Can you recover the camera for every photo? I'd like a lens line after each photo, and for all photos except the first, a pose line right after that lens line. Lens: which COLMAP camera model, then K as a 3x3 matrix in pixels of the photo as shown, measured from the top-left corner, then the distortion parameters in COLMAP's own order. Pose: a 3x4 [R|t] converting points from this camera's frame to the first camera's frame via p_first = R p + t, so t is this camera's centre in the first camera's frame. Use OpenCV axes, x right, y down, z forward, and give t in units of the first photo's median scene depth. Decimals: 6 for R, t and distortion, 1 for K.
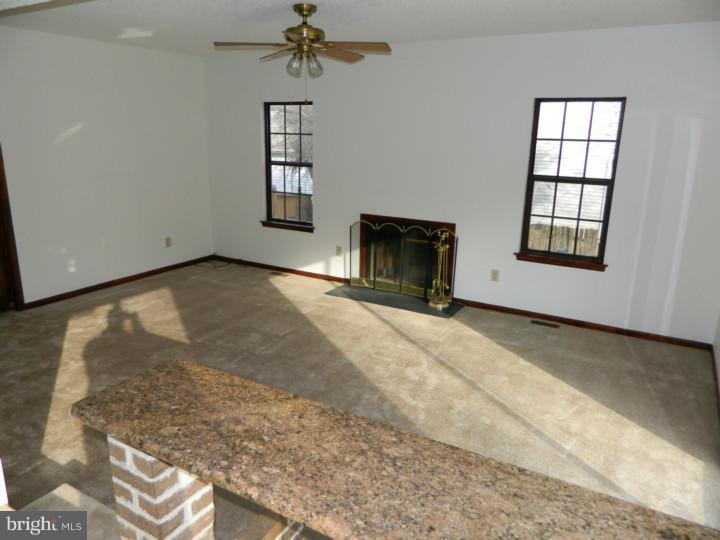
lens RADIAL K [[538.0, 0, 365.4], [0, 538.0, 267.6], [0, 0, 1]] dist [0.006570, 0.000998]
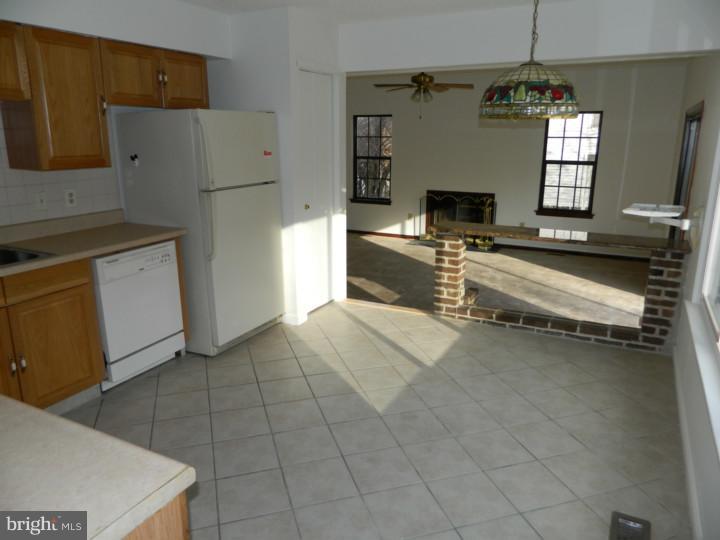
lens RADIAL K [[538.0, 0, 364.4], [0, 538.0, 267.3], [0, 0, 1]] dist [0.006570, 0.000998]
pose [[0.998744, -0.026409, 0.042579, -0.270408], [0.026772, 0.999610, -0.007969, 0.128923], [-0.042352, 0.009099, 0.999061, -0.505428]]
